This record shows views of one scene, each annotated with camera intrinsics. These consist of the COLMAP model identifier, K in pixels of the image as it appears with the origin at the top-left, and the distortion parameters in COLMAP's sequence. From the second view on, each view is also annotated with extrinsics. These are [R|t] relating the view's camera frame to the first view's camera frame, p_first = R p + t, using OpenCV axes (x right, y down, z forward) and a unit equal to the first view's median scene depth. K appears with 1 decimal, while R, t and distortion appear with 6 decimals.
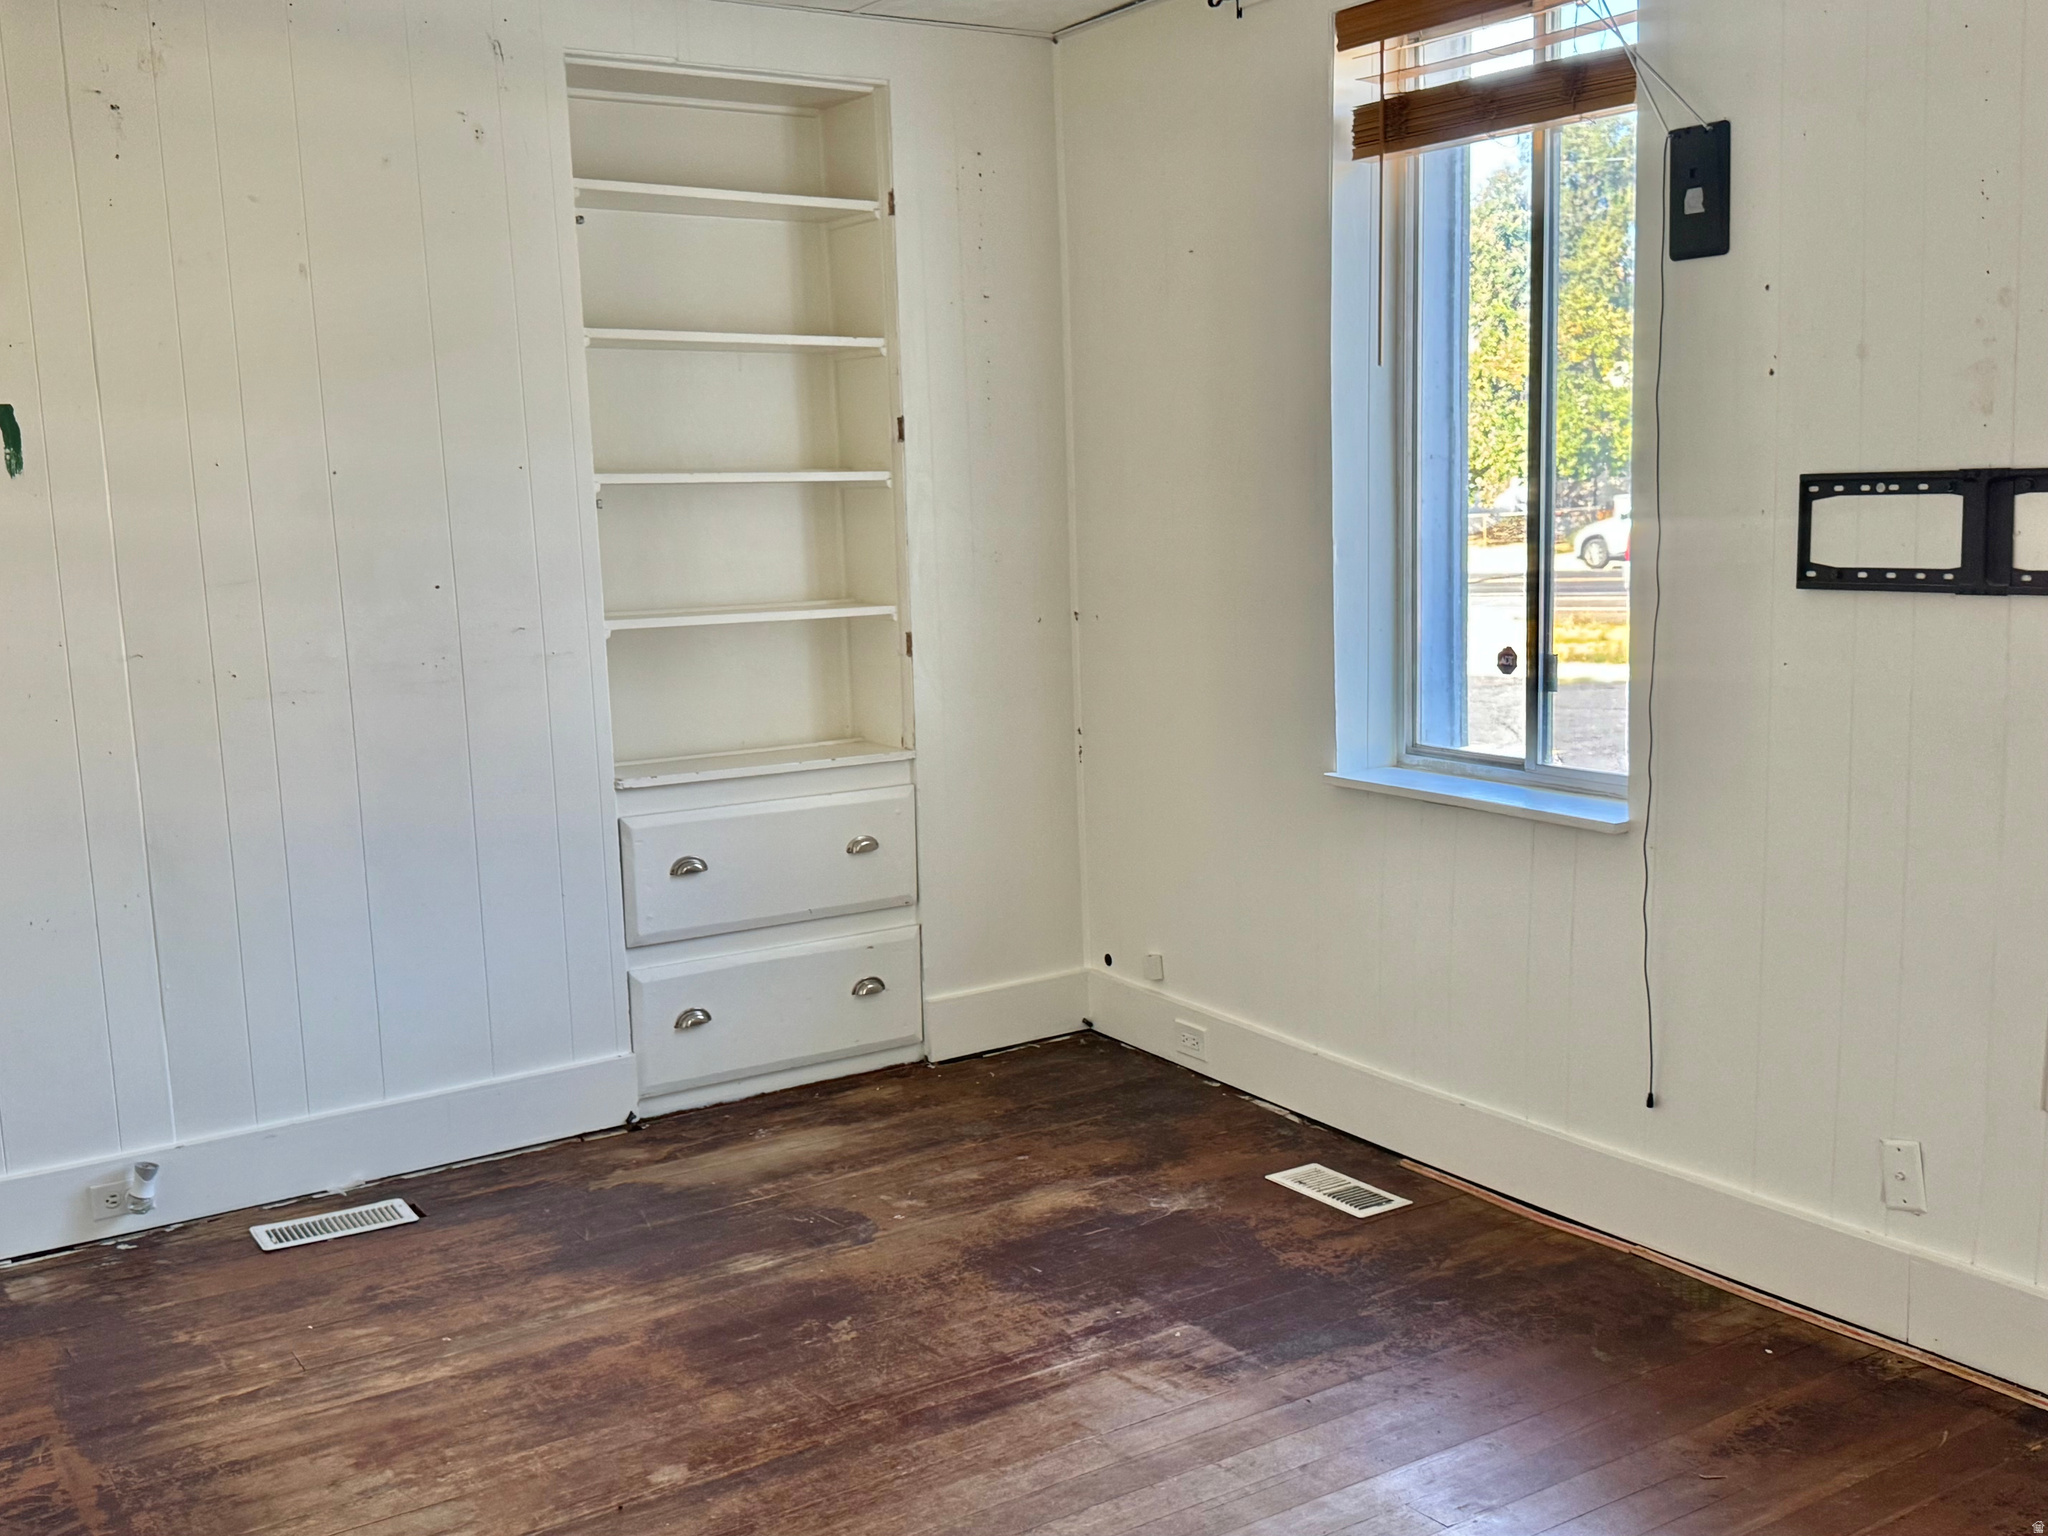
lens RADIAL K [[2078.1, 0, 1028.2], [0, 2078.1, 738.1], [0, 0, 1]] dist [0.213273, -0.459109]
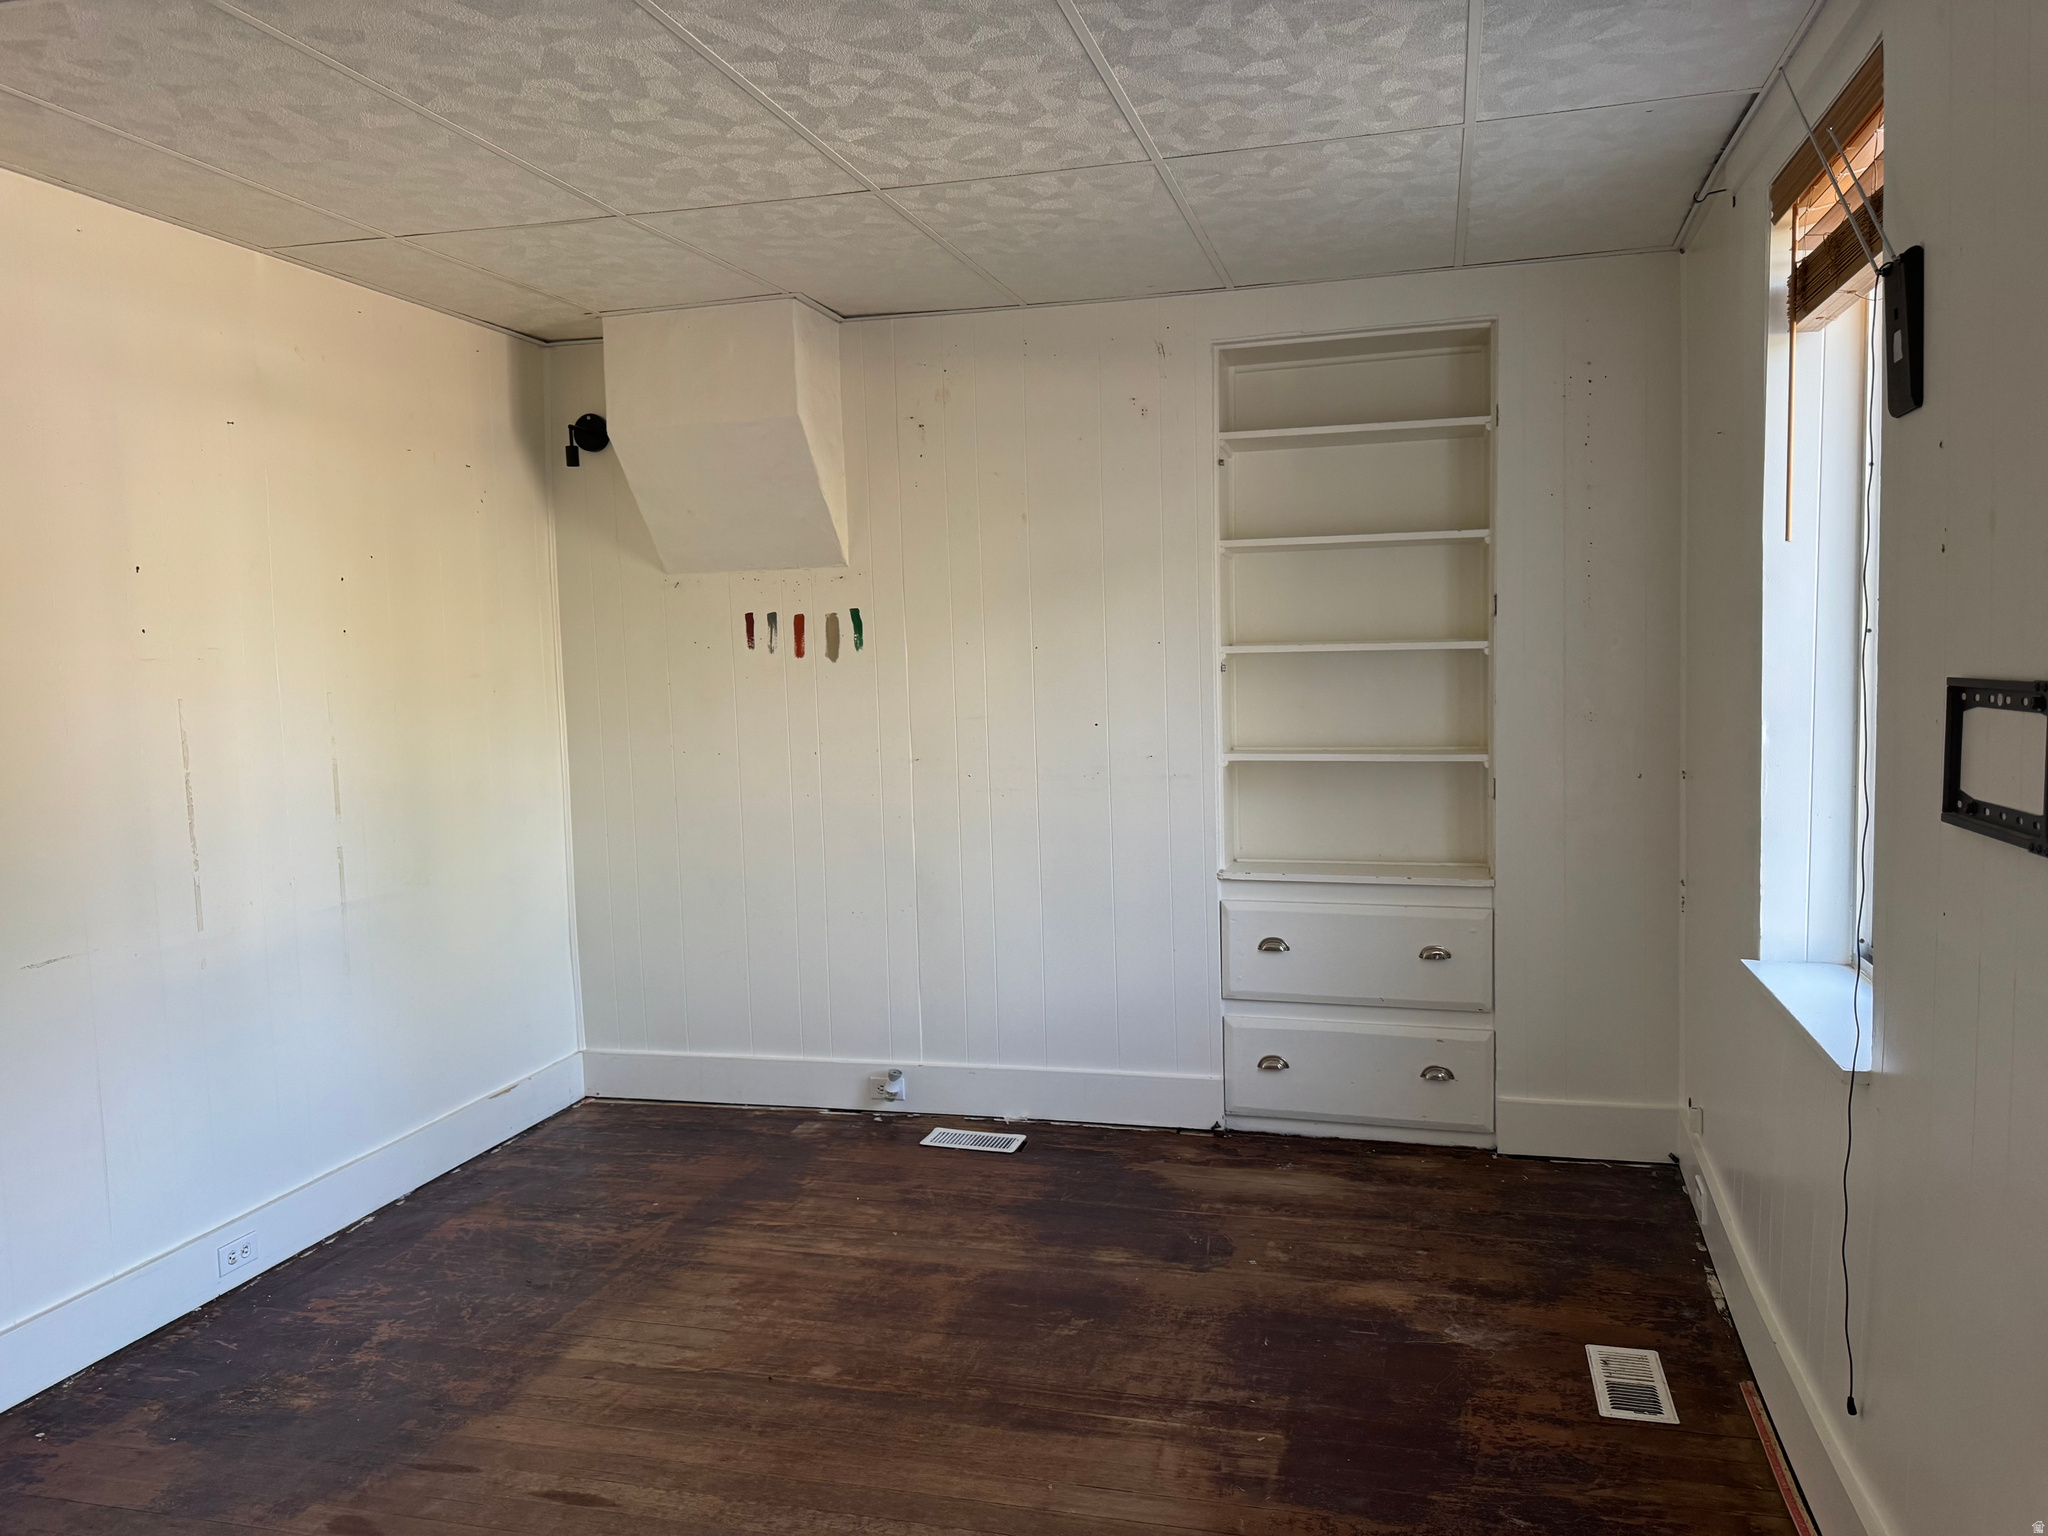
lens RADIAL K [[1448.8, 0, 1021.2], [0, 1448.8, 741.1], [0, 0, 1]] dist [0.120810, -0.192496]
pose [[0.661555, 0.059355, -0.747544, 0.452538], [-0.087823, 0.996135, 0.001372, -0.058653], [0.744737, 0.064744, 0.664211, 0.310476]]
